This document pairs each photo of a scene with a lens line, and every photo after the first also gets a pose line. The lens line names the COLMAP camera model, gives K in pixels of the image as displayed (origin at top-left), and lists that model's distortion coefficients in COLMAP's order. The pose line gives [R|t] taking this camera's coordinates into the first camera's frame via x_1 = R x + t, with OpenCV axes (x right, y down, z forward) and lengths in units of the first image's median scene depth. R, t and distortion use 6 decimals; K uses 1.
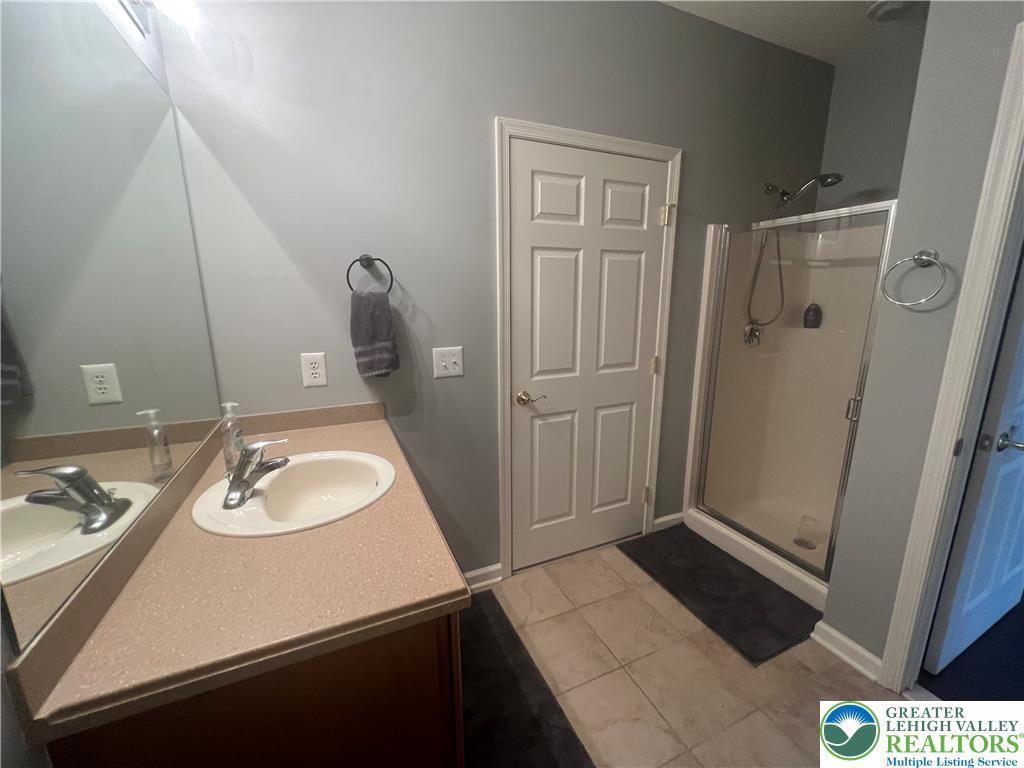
lens RADIAL K [[409.3, 0, 513.1], [0, 409.3, 380.0], [0, 0, 1]] dist [-0.002787, 0.000279]
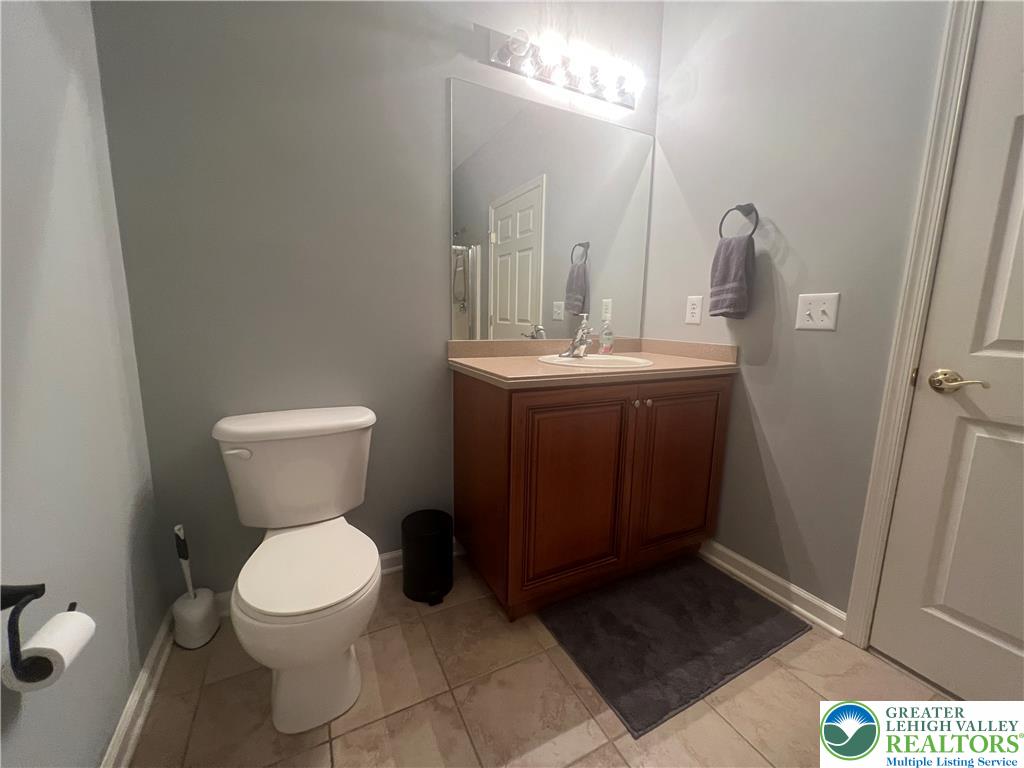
lens RADIAL K [[409.3, 0, 513.5], [0, 409.3, 382.9], [0, 0, 1]] dist [-0.002787, 0.000279]
pose [[0.060339, 0.166657, -0.984167, 0.660759], [-0.226818, 0.962461, 0.149076, 0.113950], [0.972066, 0.214231, 0.095875, 0.357948]]
